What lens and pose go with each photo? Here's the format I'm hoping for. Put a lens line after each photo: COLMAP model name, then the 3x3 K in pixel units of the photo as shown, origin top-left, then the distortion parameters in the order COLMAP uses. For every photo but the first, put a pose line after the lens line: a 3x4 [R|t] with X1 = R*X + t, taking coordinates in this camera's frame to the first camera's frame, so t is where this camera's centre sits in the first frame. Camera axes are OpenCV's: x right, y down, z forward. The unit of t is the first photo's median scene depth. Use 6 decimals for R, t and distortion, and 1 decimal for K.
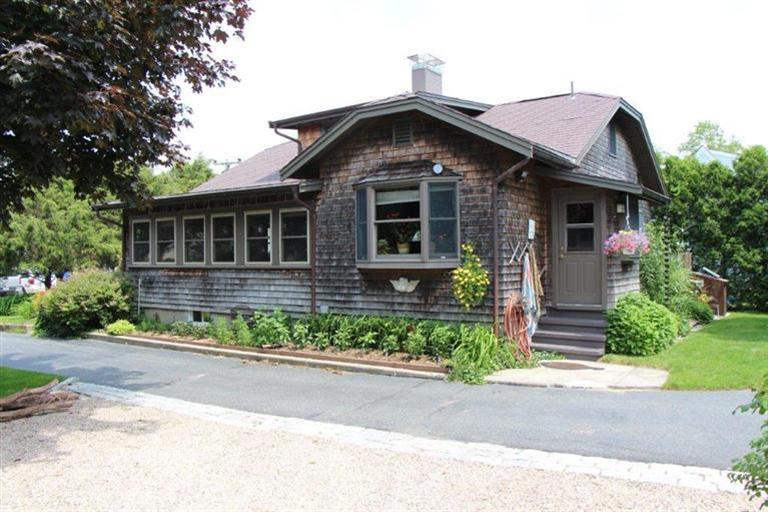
lens RADIAL K [[637.1, 0, 384.0], [0, 637.1, 256.0], [0, 0, 1]] dist [-0.194270, 0.166419]
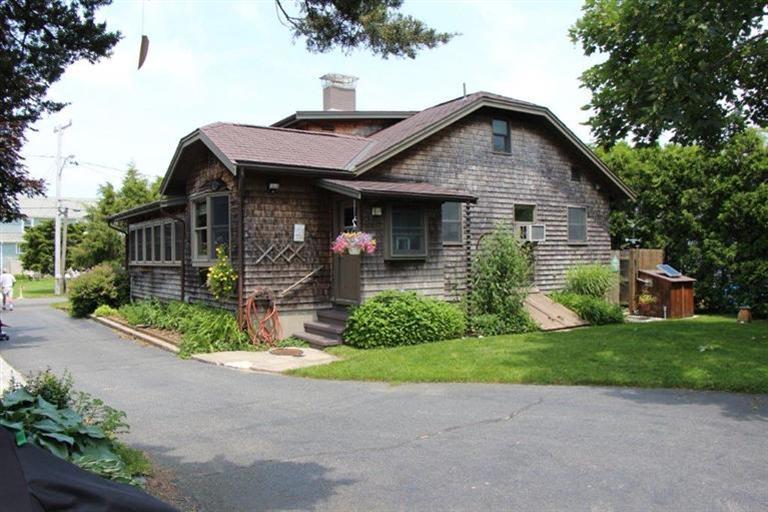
lens RADIAL K [[637.1, 0, 384.0], [0, 637.1, 256.0], [0, 0, 1]] dist [-0.194270, 0.166419]
pose [[0.935076, -0.004713, -0.354416, 0.616180], [0.006996, 0.999962, 0.005161, -0.004003], [0.354378, -0.007306, 0.935074, -0.016108]]
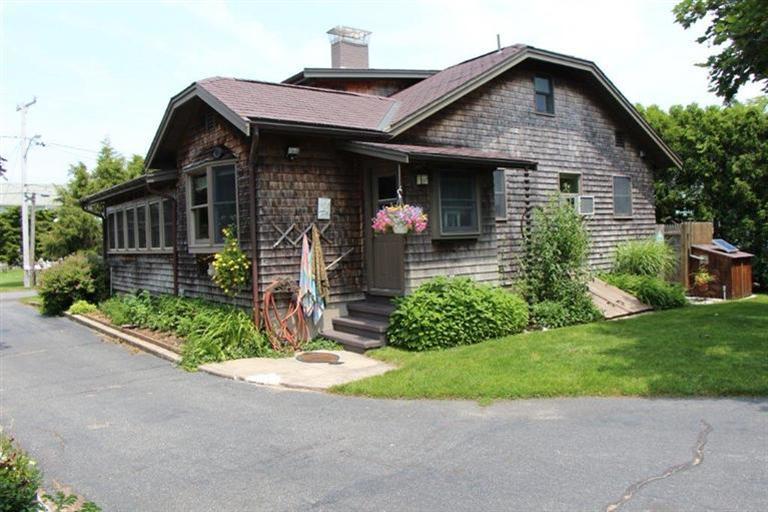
lens RADIAL K [[637.1, 0, 384.0], [0, 637.1, 256.0], [0, 0, 1]] dist [-0.194270, 0.166419]
pose [[0.948101, -0.016470, -0.317543, 0.481031], [0.028973, 0.998978, 0.034694, -0.001874], [0.316647, -0.042093, 0.947609, 0.110131]]
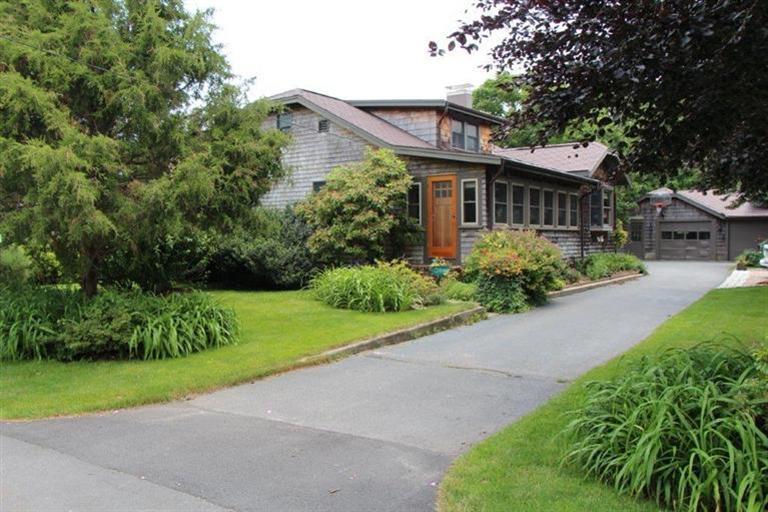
lens RADIAL K [[637.1, 0, 384.0], [0, 637.1, 256.0], [0, 0, 1]] dist [-0.194270, 0.166419]
pose [[0.028779, -0.026696, 0.999229, -1.577301], [-0.007916, 0.999606, 0.026934, 0.040973], [-0.999554, -0.008685, 0.028556, 1.299926]]
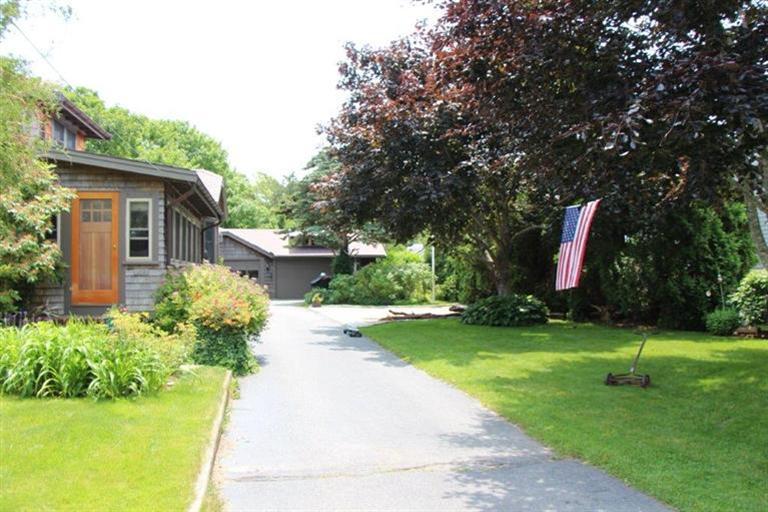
lens RADIAL K [[637.1, 0, 384.0], [0, 637.1, 256.0], [0, 0, 1]] dist [-0.194270, 0.166419]
pose [[-0.723562, 0.029156, 0.689644, -1.254853], [0.002763, 0.999222, -0.039345, 0.042907], [-0.690254, -0.026563, -0.723079, 1.546233]]
